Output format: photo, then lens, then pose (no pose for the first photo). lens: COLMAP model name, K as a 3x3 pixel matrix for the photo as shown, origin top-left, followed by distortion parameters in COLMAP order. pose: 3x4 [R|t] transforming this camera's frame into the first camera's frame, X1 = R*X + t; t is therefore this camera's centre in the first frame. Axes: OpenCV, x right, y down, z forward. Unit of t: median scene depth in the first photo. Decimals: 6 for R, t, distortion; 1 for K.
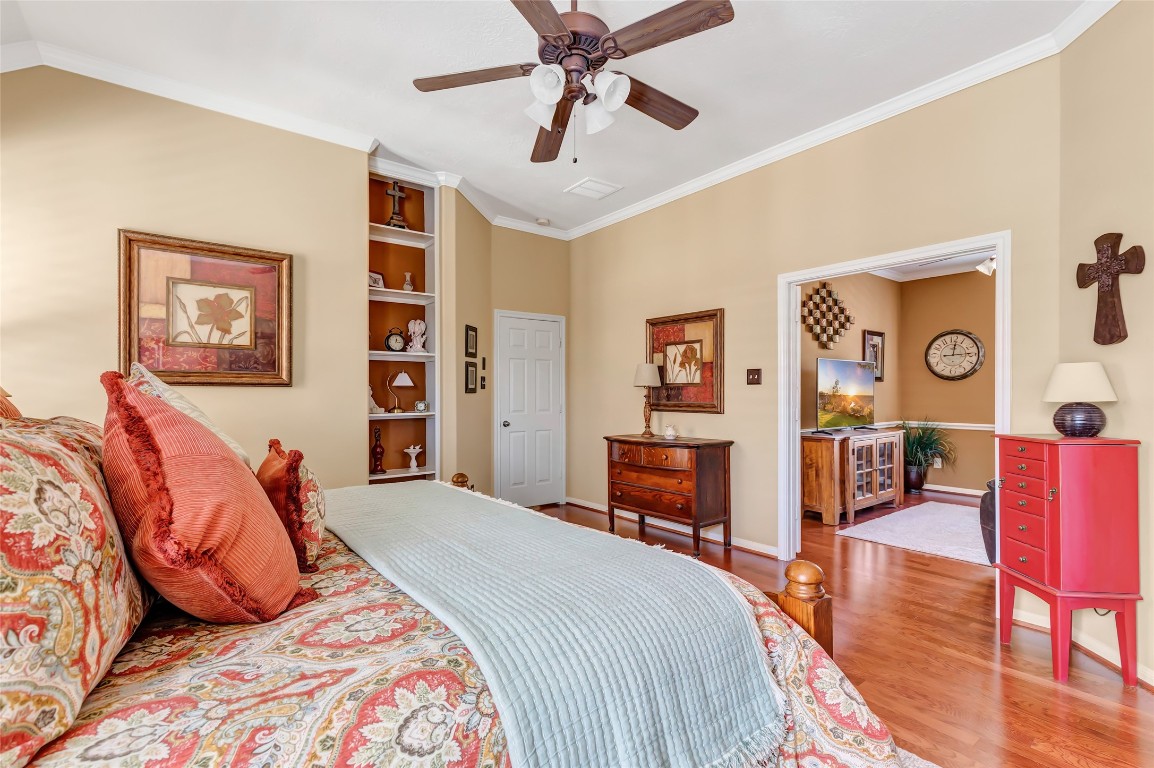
lens RADIAL K [[523.3, 0, 578.2], [0, 523.3, 394.5], [0, 0, 1]] dist [0.004550, 0.000115]
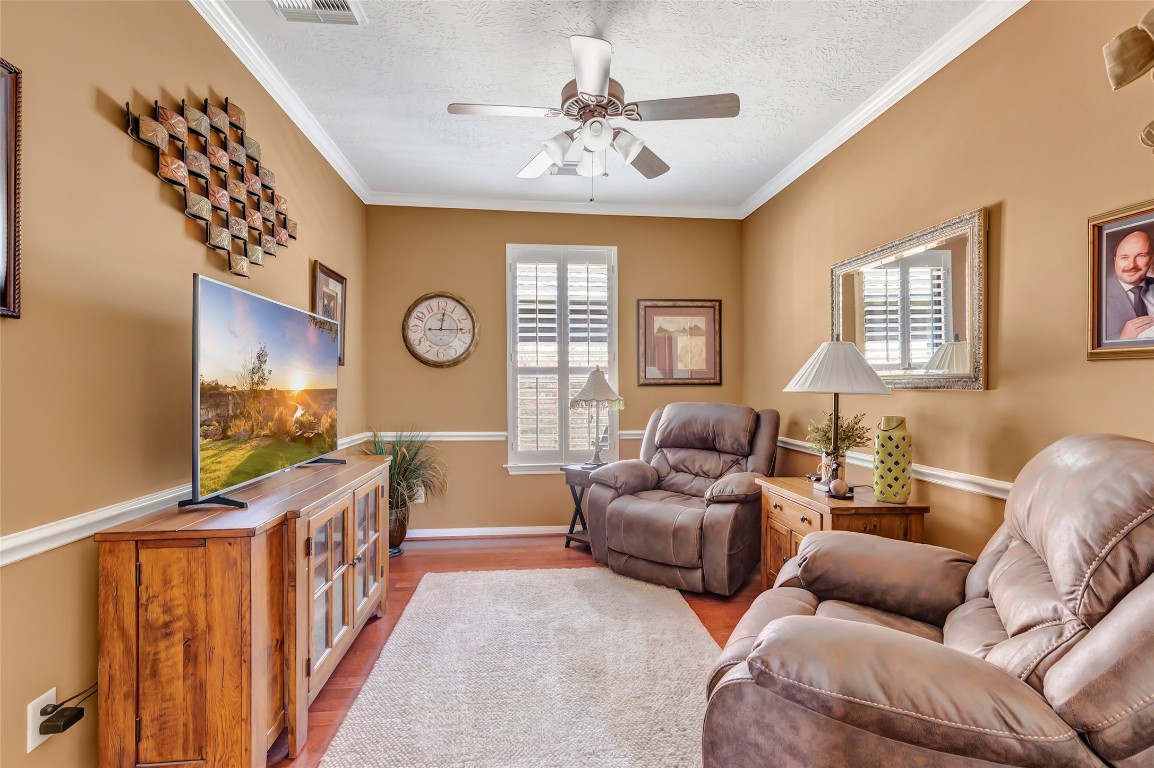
lens RADIAL K [[523.3, 0, 578.2], [0, 523.3, 394.5], [0, 0, 1]] dist [0.004550, 0.000115]
pose [[0.530277, -0.004163, 0.847814, 0.280171], [-0.003355, 0.999970, 0.007008, 0.001948], [-0.847818, -0.006561, 0.530247, 0.573583]]
